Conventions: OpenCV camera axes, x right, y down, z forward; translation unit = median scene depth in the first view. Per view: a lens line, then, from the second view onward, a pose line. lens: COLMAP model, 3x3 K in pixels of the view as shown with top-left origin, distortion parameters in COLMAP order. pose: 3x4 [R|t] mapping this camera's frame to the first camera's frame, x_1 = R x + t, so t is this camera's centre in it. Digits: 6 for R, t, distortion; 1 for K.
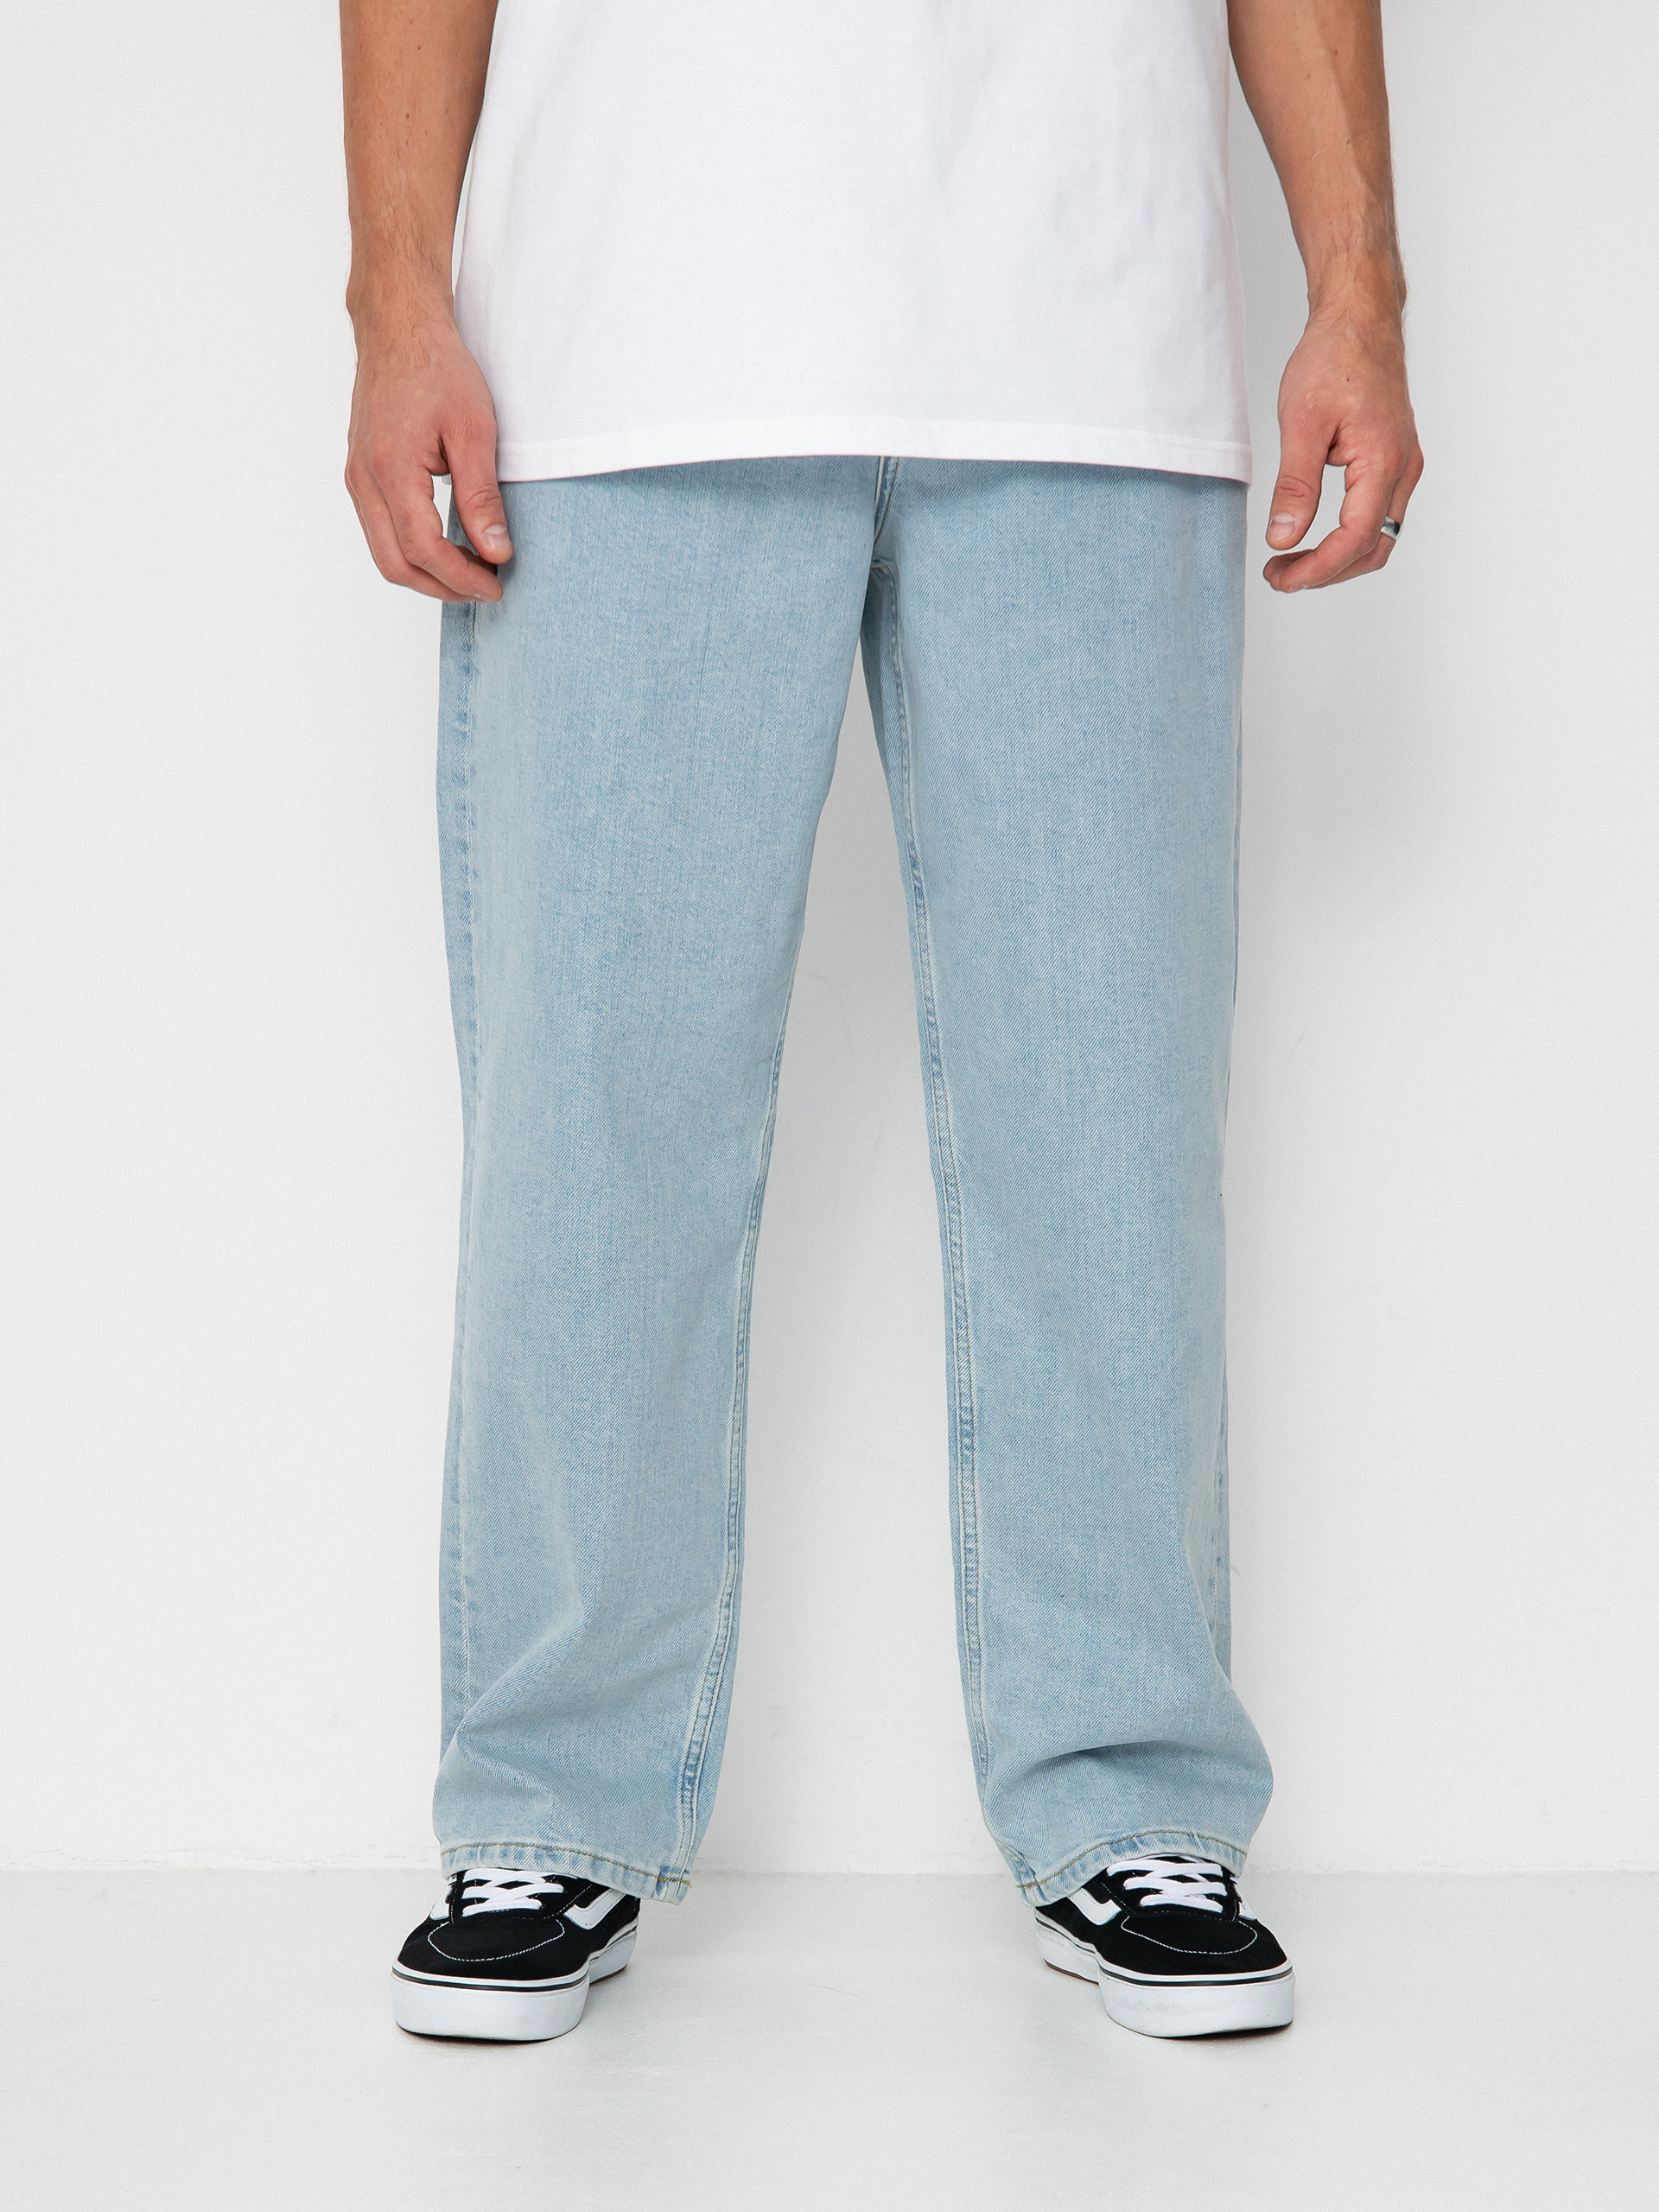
lens RADIAL K [[4263.0, 0, 829.5], [0, 4263.0, 1106.0], [0, 0, 1]] dist [0.513350, 0.064694]
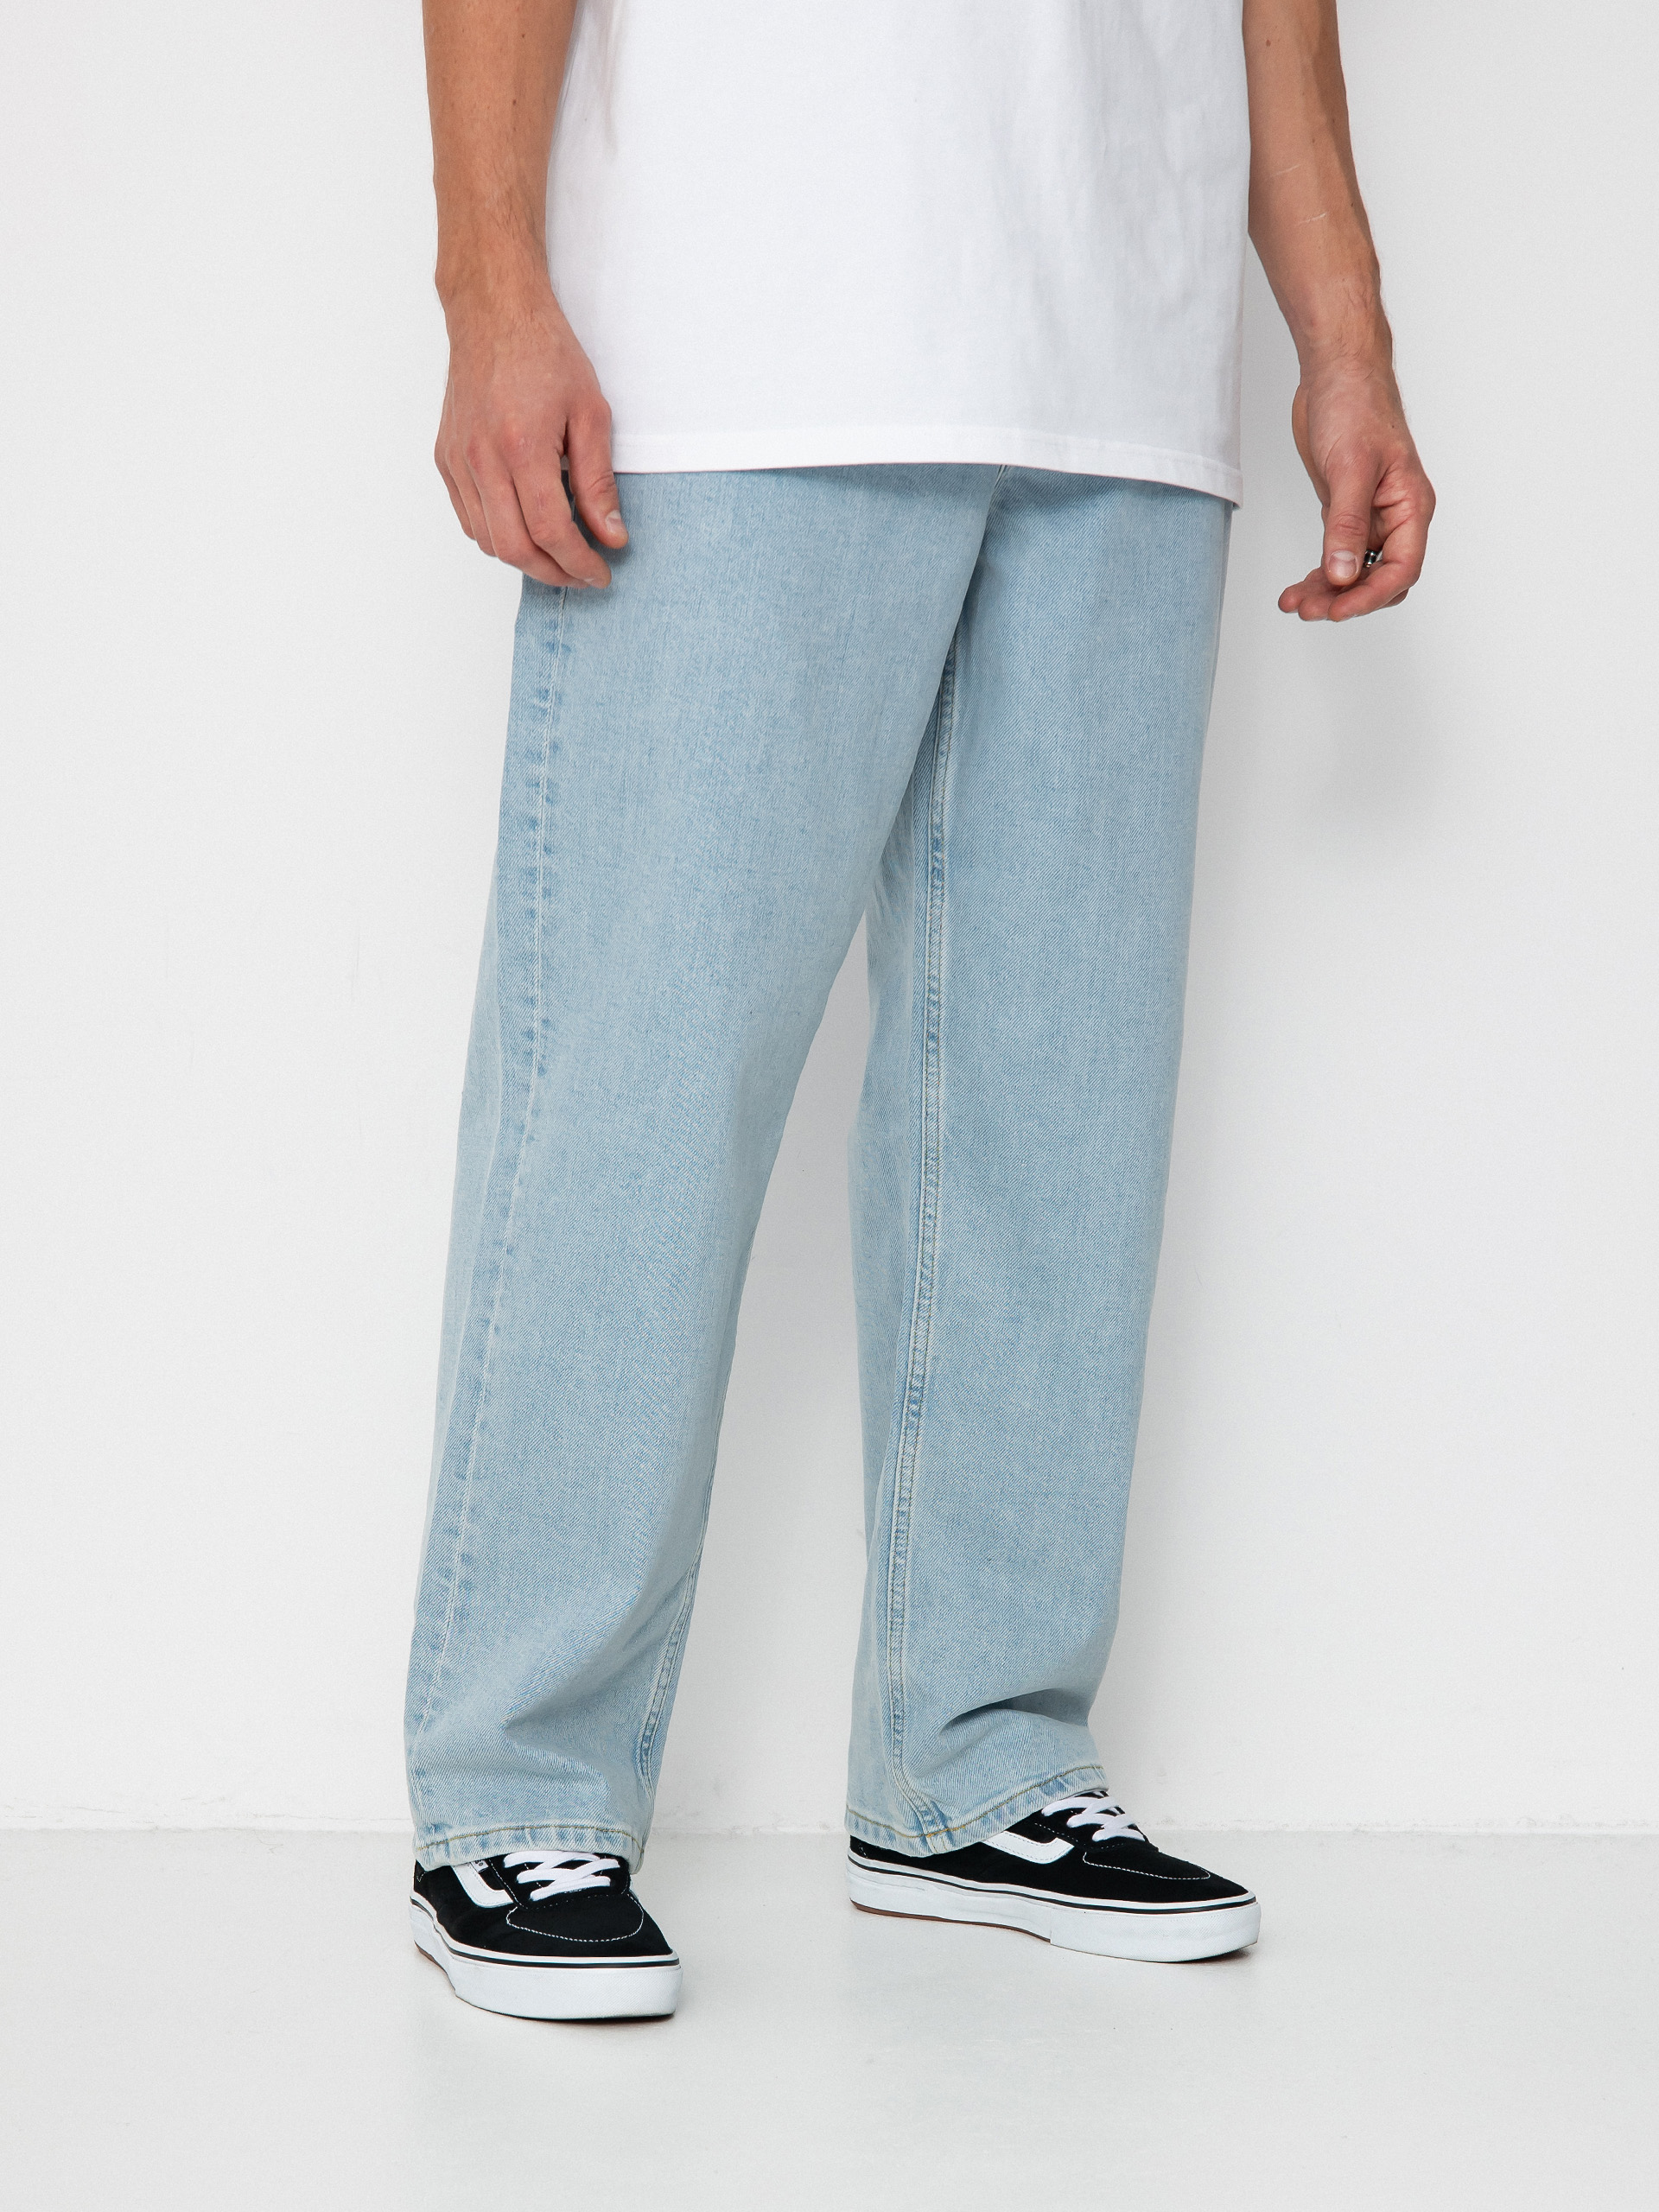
lens RADIAL K [[4383.1, 0, 829.5], [0, 4383.1, 1106.0], [0, 0, 1]] dist [0.357685, 5.128787]
pose [[0.926684, -0.002346, 0.375833, -0.397832], [0.005588, 0.999956, -0.007538, 0.013513], [-0.375799, 0.009085, 0.926657, 0.021220]]
